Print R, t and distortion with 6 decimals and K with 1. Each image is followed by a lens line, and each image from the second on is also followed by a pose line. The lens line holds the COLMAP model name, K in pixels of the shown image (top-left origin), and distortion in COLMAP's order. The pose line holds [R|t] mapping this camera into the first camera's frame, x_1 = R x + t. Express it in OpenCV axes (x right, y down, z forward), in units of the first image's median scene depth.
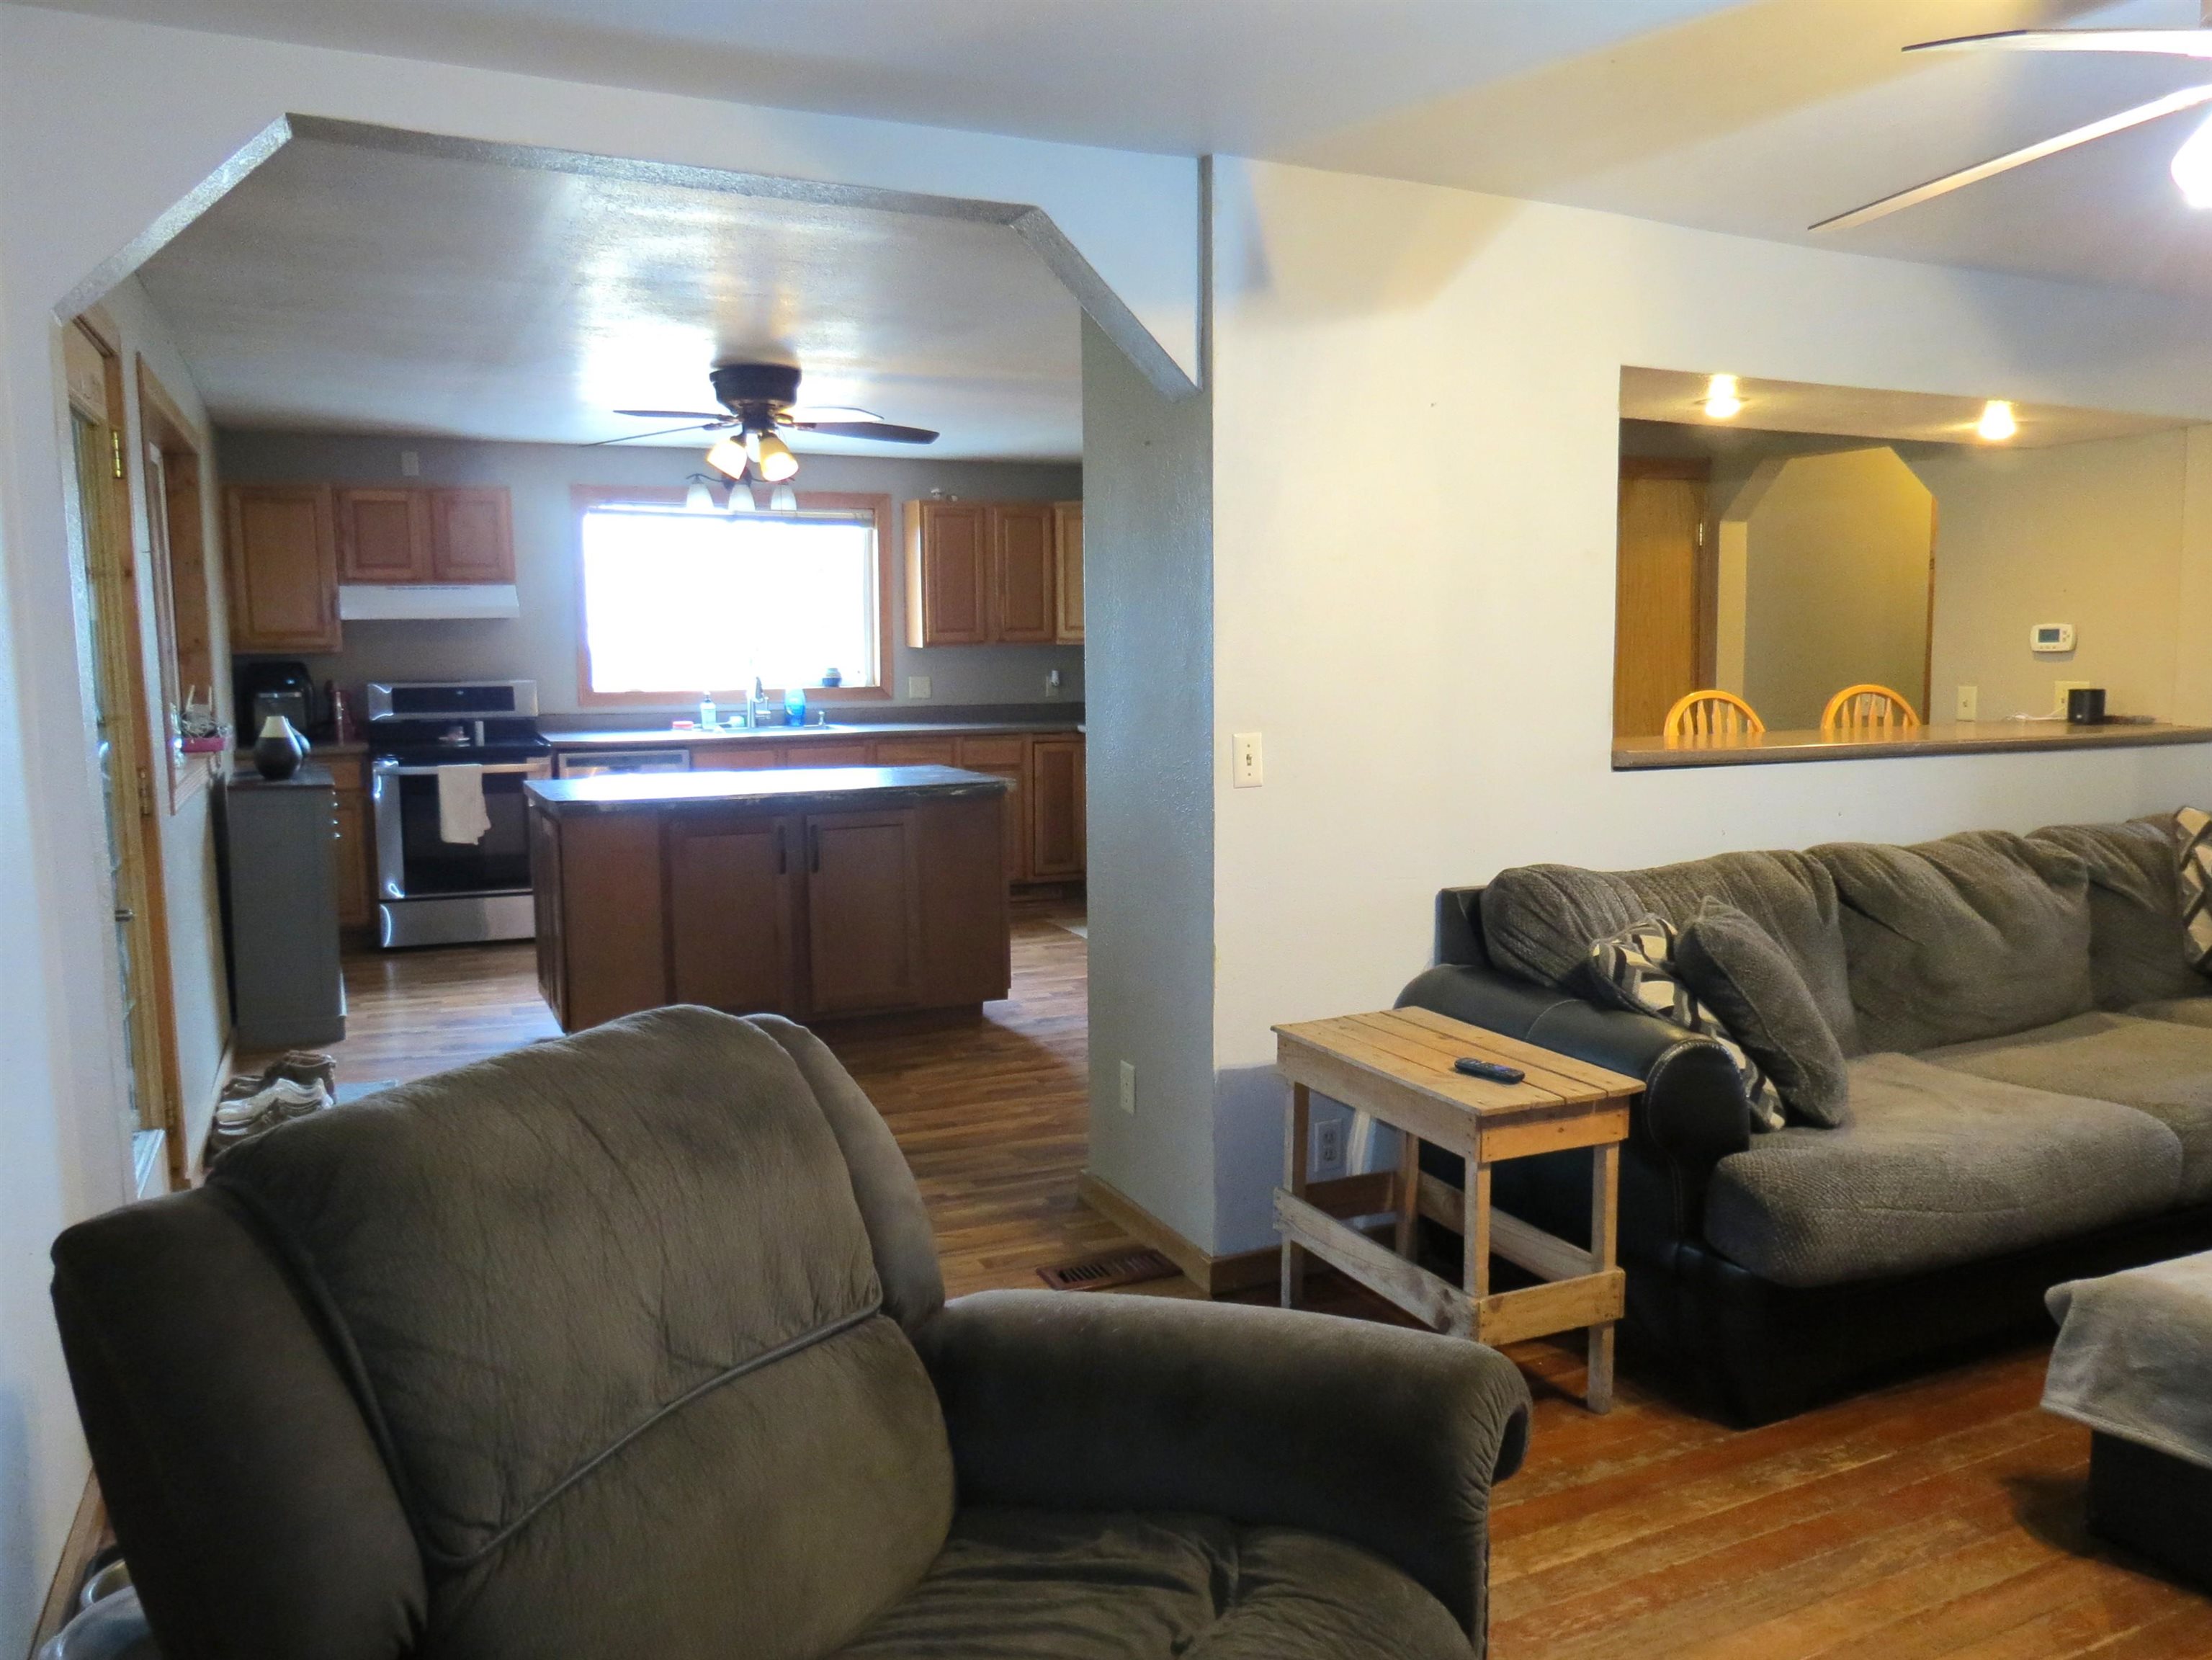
lens RADIAL K [[1608.6, 0, 1106.0], [0, 1608.6, 830.0], [0, 0, 1]] dist [-0.039501, 0.006012]
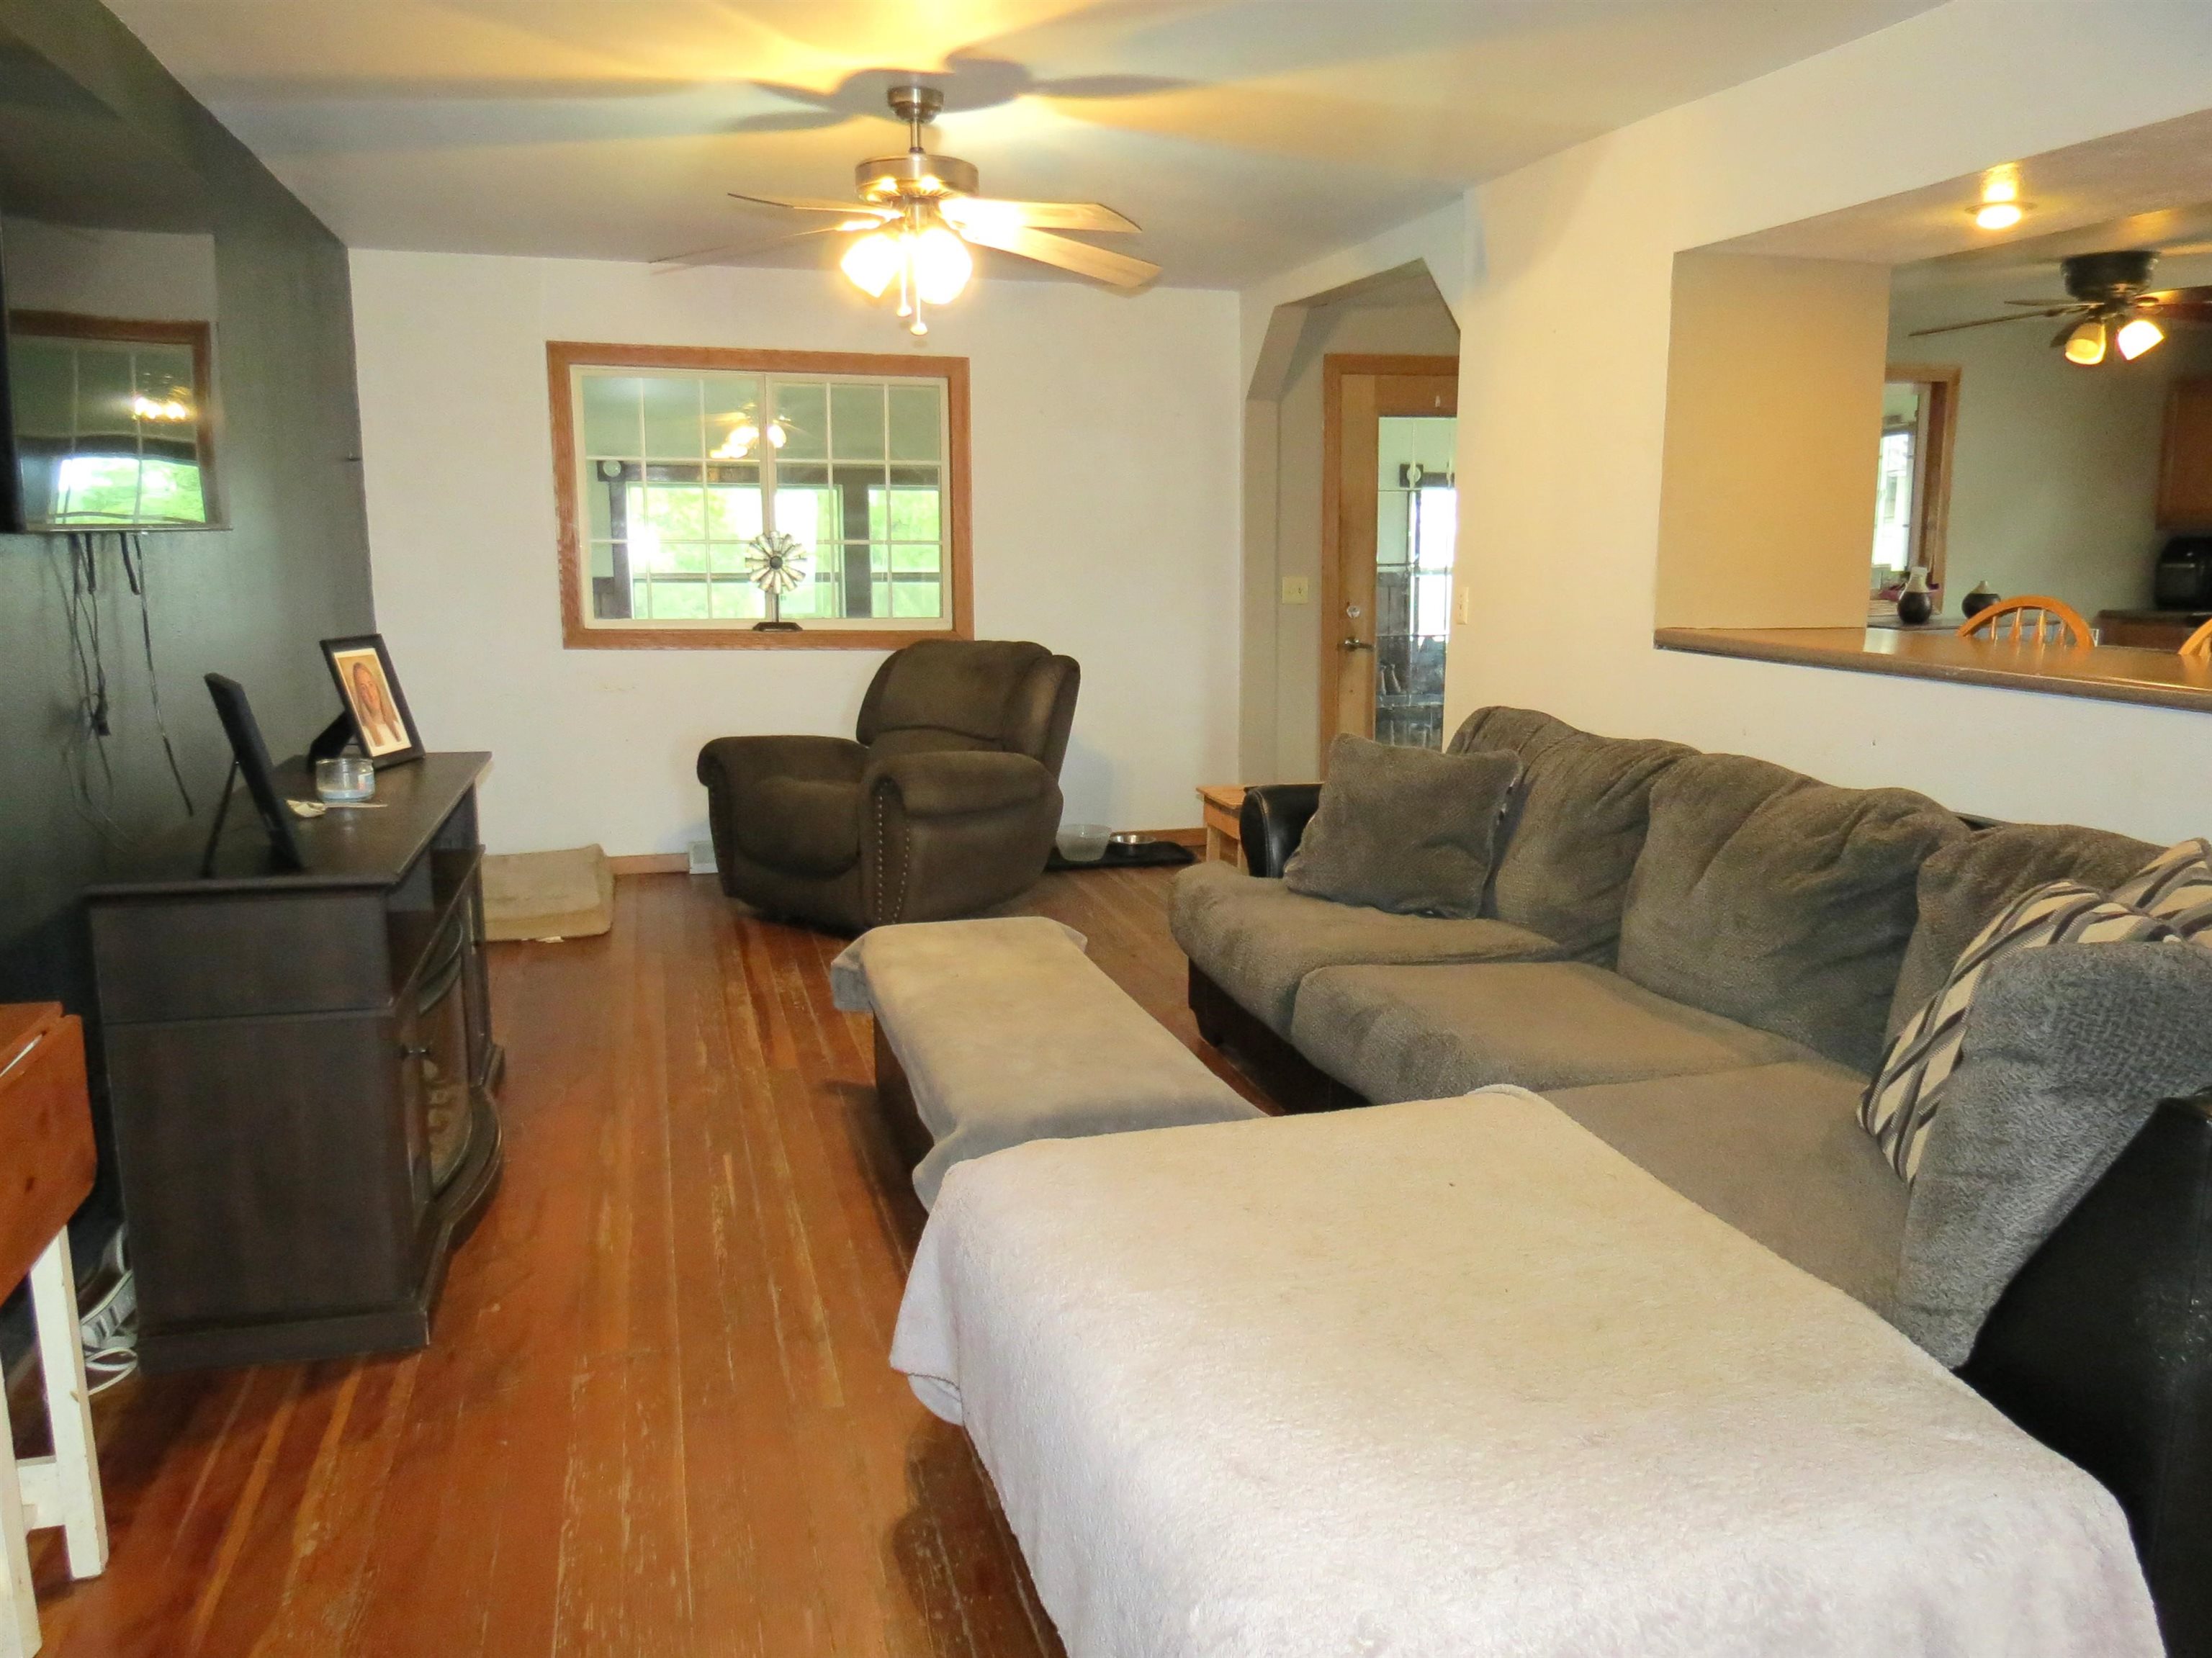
lens RADIAL K [[1604.2, 0, 1106.0], [0, 1604.2, 829.0], [0, 0, 1]] dist [-0.050151, 0.024812]
pose [[-0.156811, 0.180409, -0.971011, 1.606794], [-0.094525, 0.975920, 0.196586, -0.109798], [0.983095, 0.122611, -0.135982, 0.924107]]
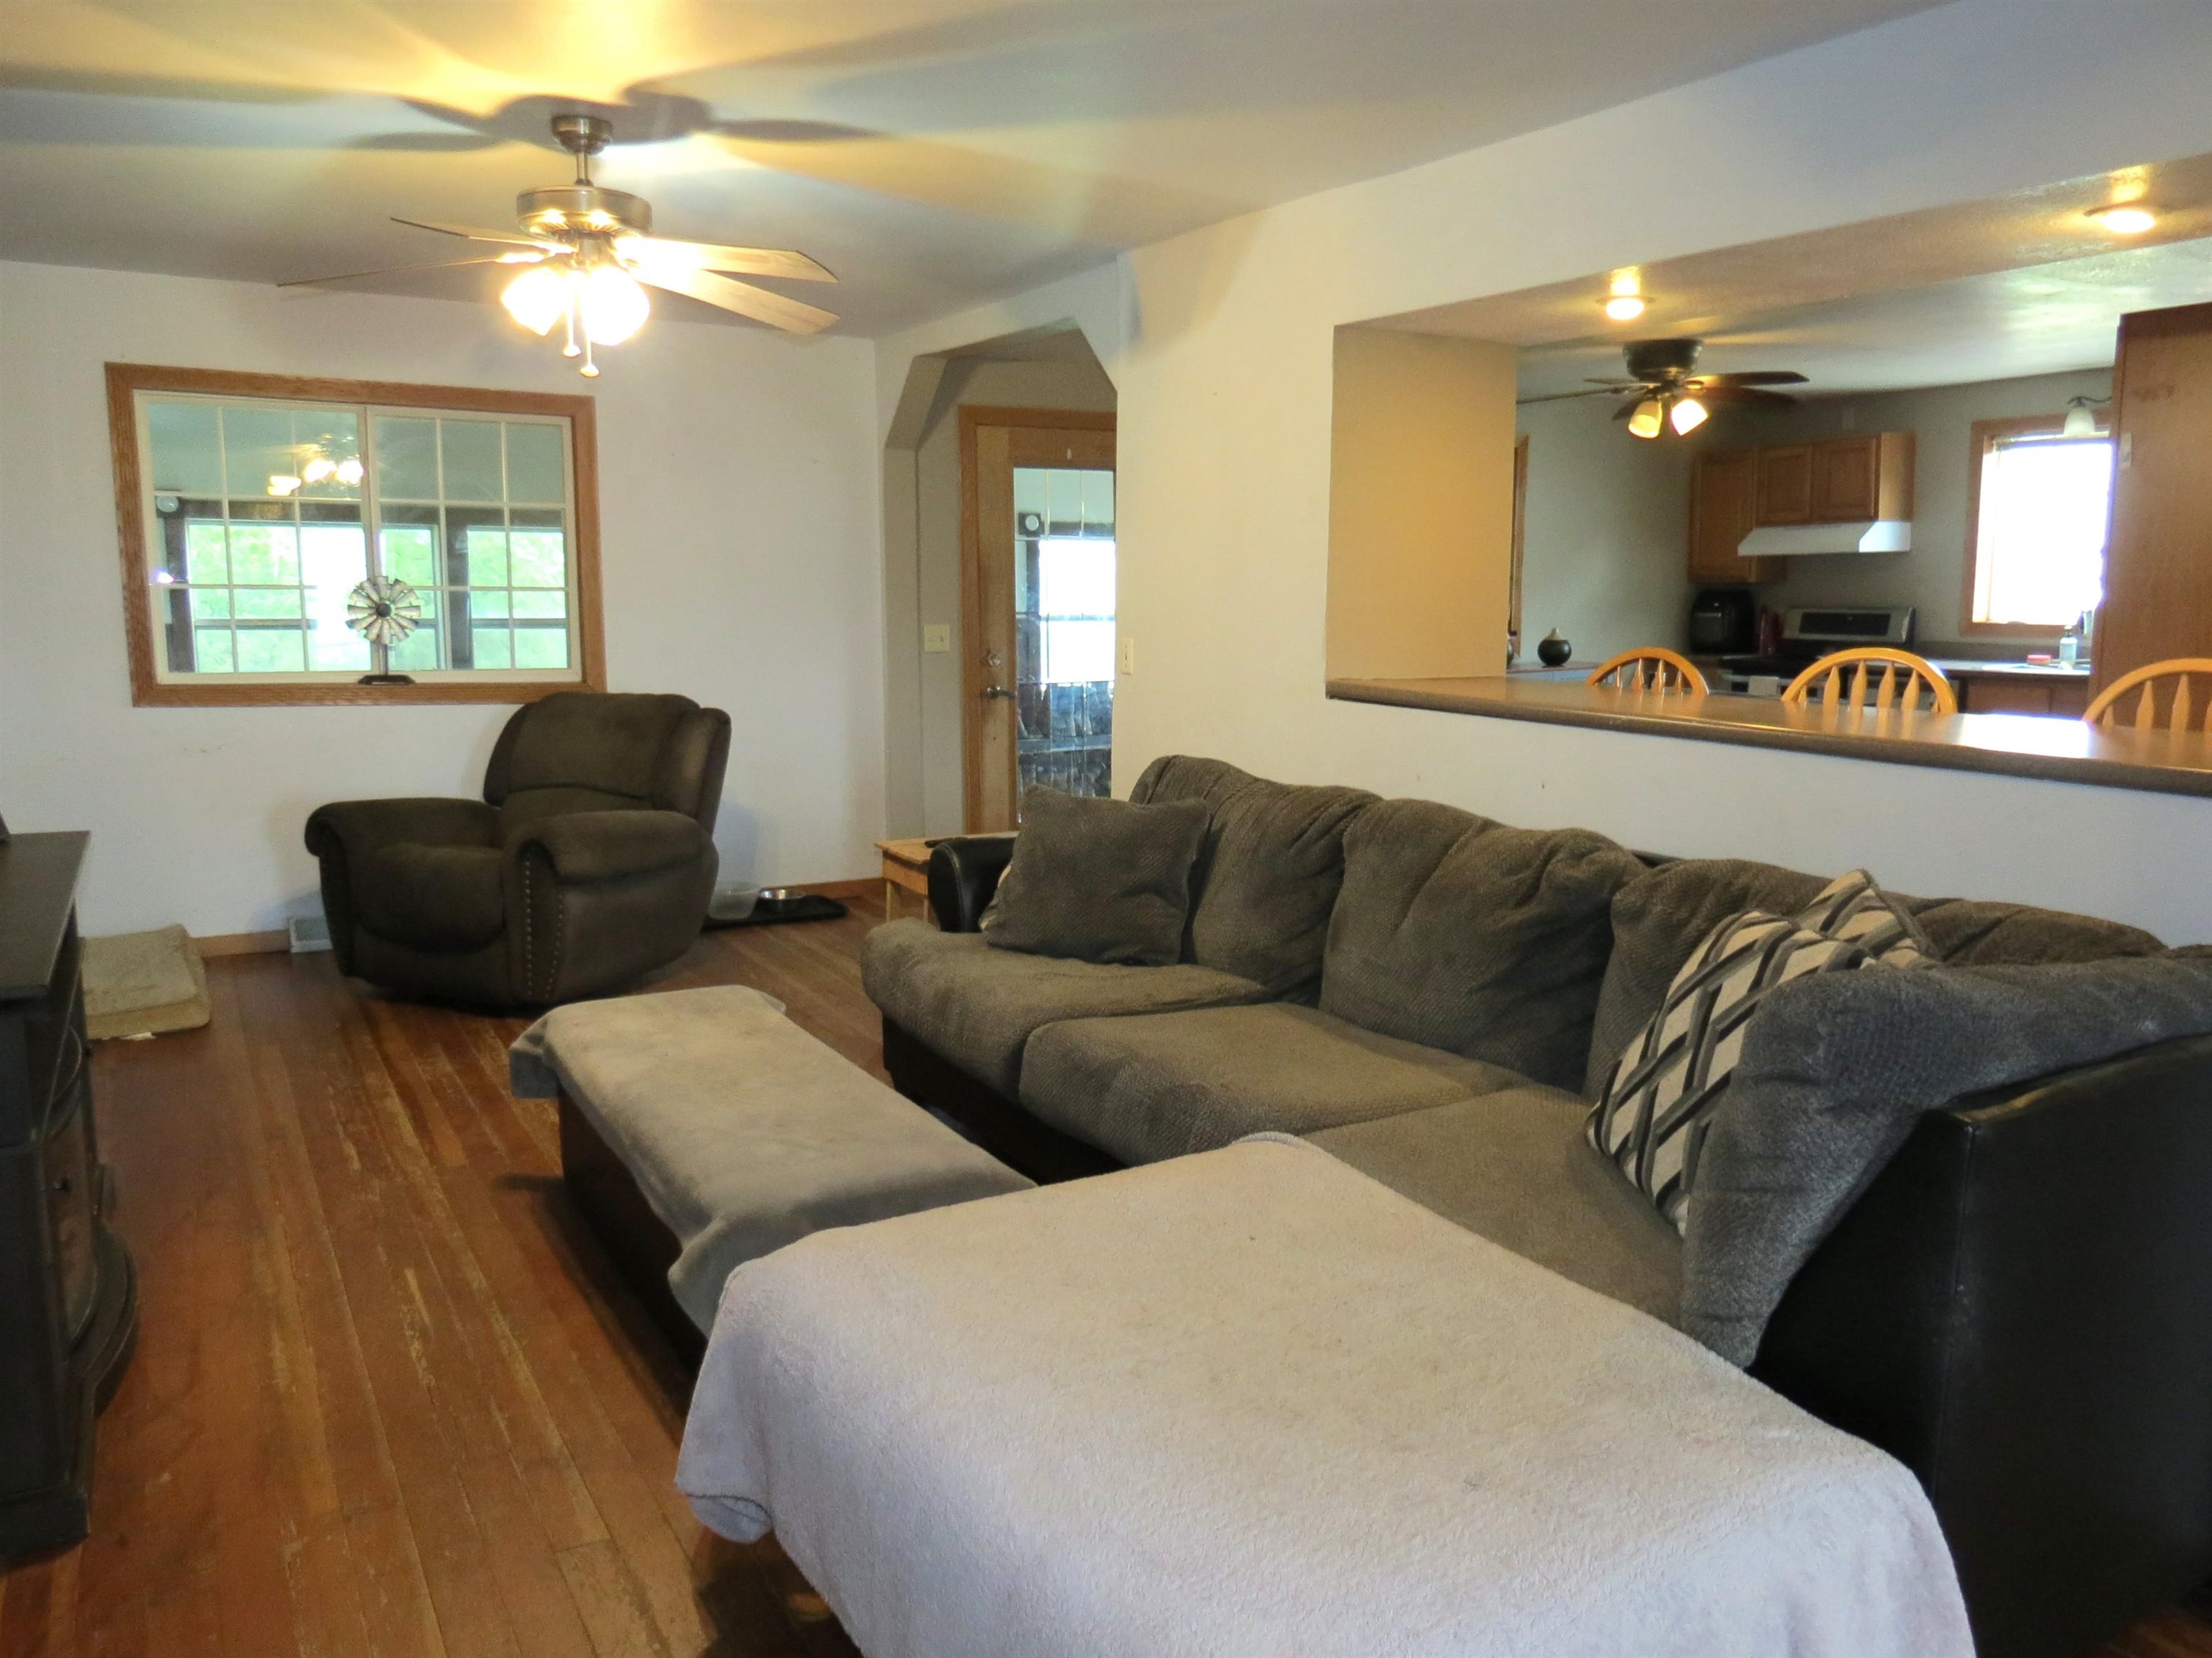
lens RADIAL K [[1601.2, 0, 1116.0], [0, 1601.2, 823.5], [0, 0, 1]] dist [-0.038303, 0.002666]
pose [[0.105111, 0.153129, -0.982600, 1.596017], [-0.105638, 0.984202, 0.142078, -0.110567], [0.988834, 0.088866, 0.119627, 0.842192]]
